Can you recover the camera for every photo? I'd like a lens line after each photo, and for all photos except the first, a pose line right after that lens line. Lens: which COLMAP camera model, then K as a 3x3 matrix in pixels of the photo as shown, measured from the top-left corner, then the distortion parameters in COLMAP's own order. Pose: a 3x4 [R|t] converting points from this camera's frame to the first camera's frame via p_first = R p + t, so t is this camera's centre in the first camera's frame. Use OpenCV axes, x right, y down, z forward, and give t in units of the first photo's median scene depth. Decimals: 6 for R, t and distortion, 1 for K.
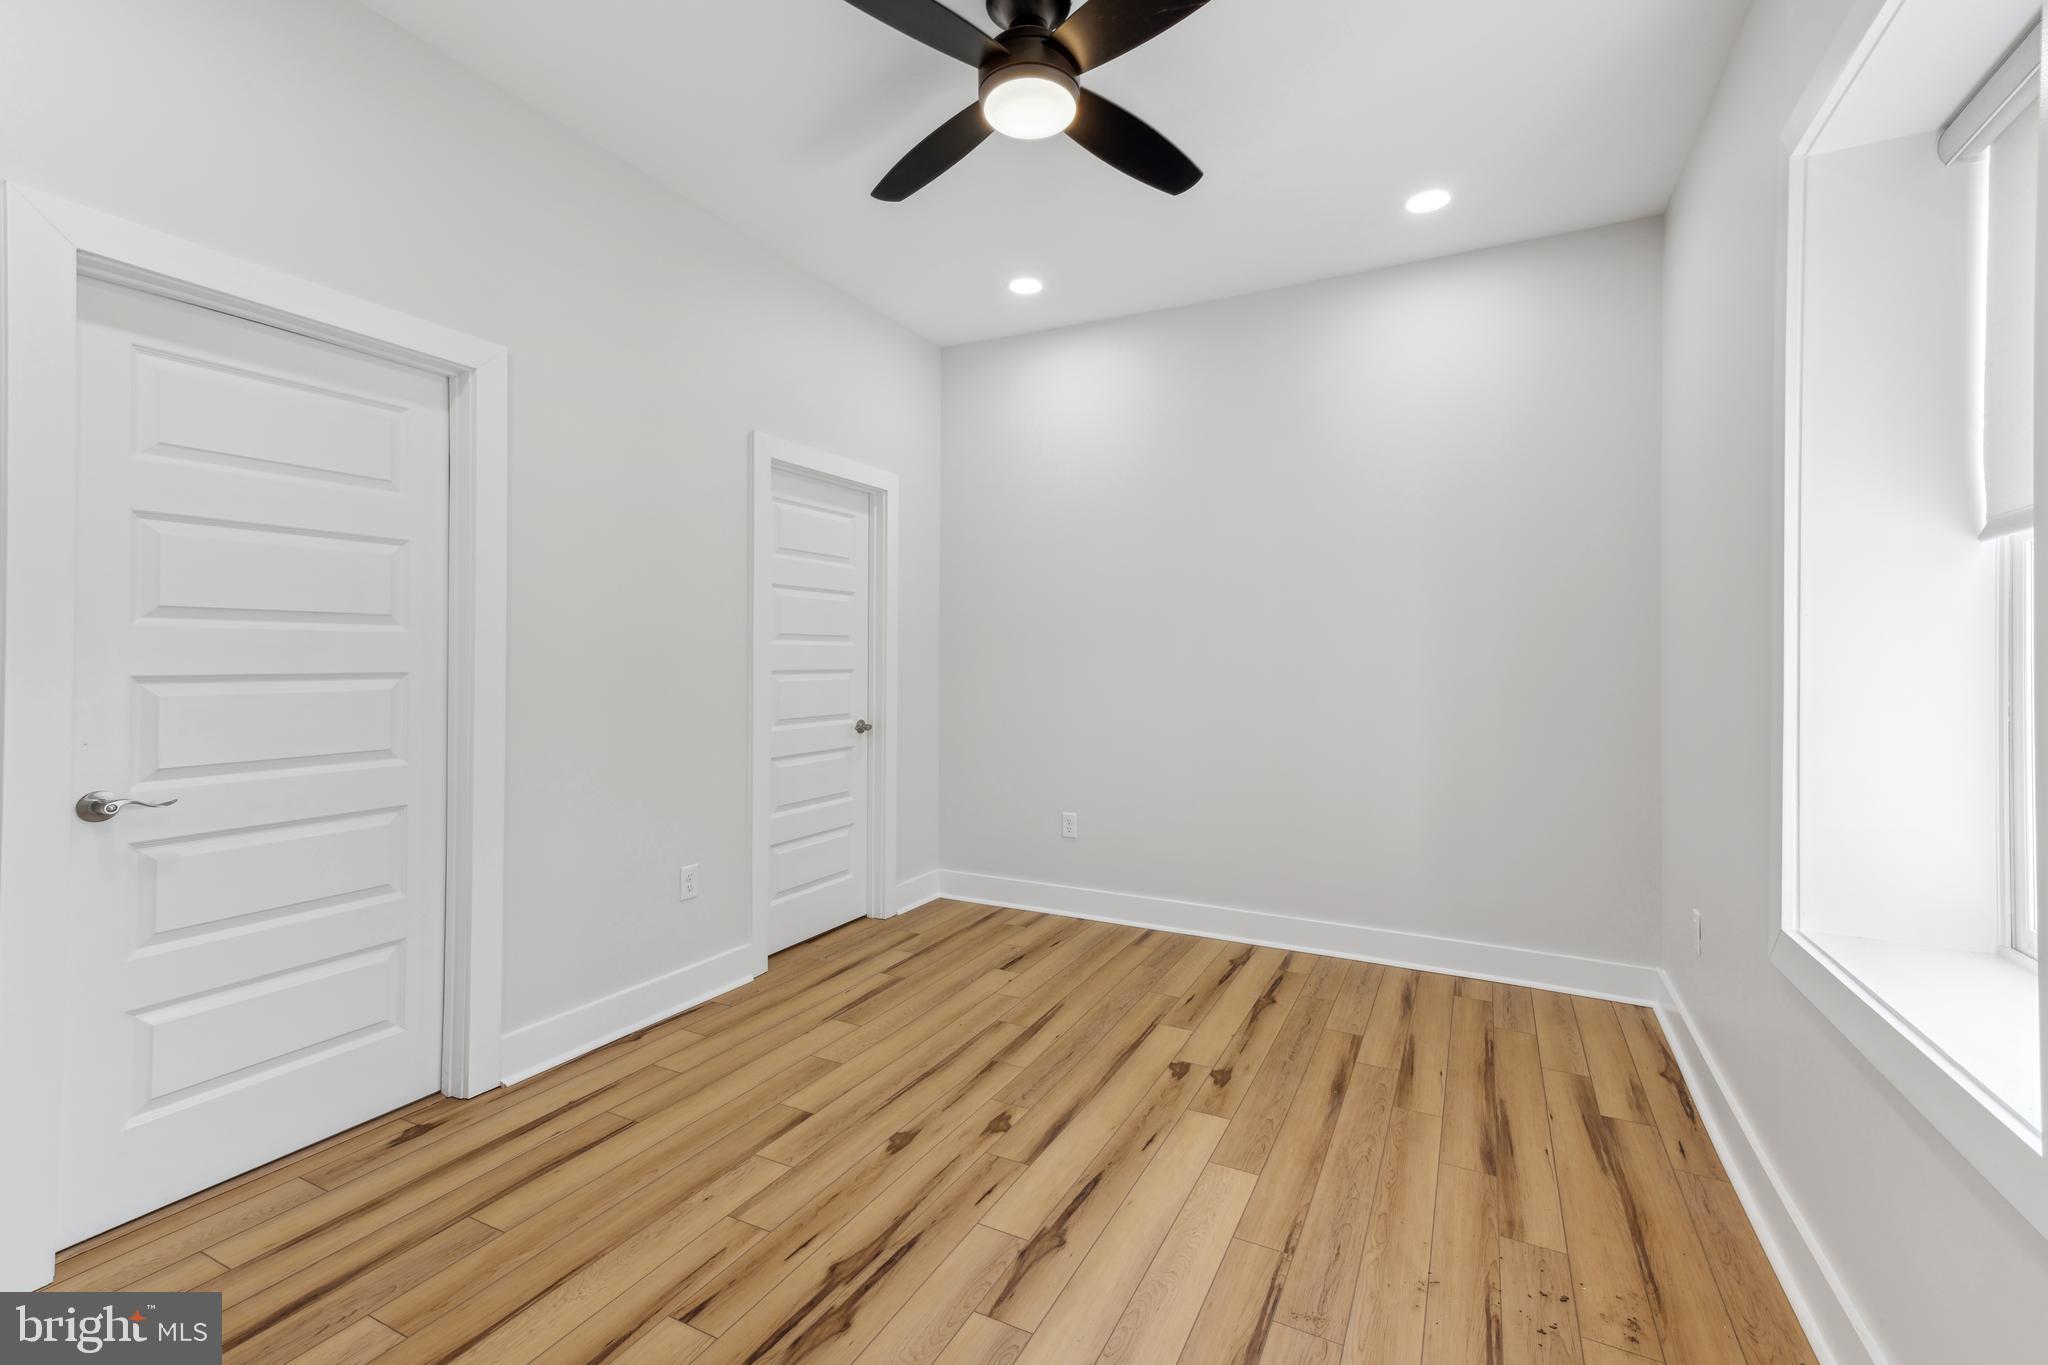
lens RADIAL K [[898.3, 0, 1012.1], [0, 898.3, 657.4], [0, 0, 1]] dist [-0.001579, 0.000200]
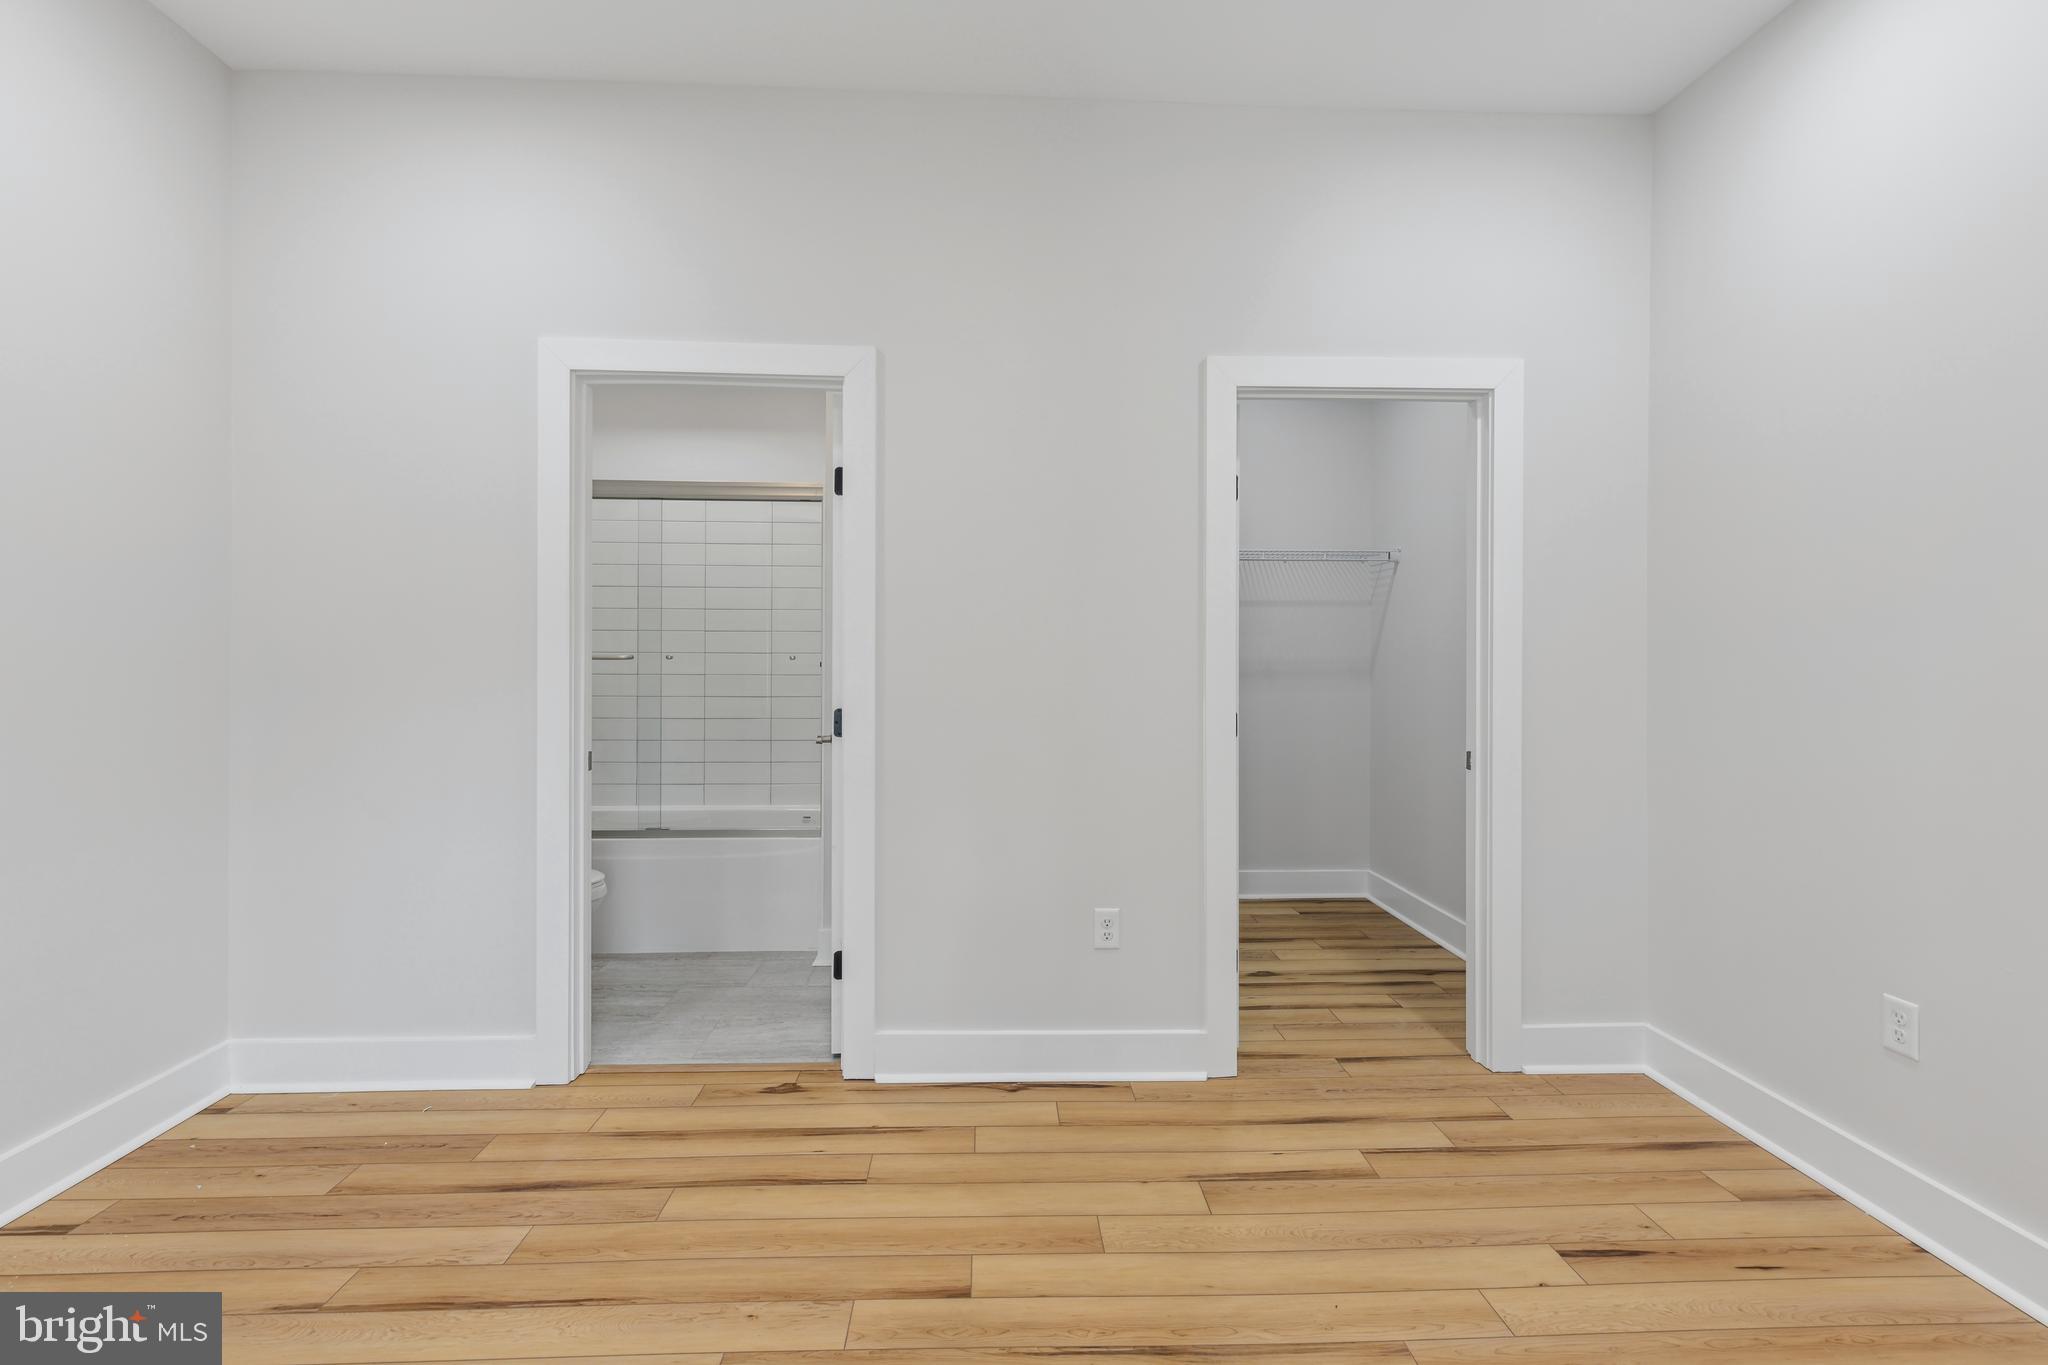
lens RADIAL K [[898.3, 0, 1012.1], [0, 898.3, 657.4], [0, 0, 1]] dist [-0.001579, 0.000200]
pose [[0.493914, -0.001101, -0.869510, 0.377531], [-0.000826, 0.999998, -0.001736, 0.004080], [0.869511, 0.001576, 0.493912, 0.622147]]
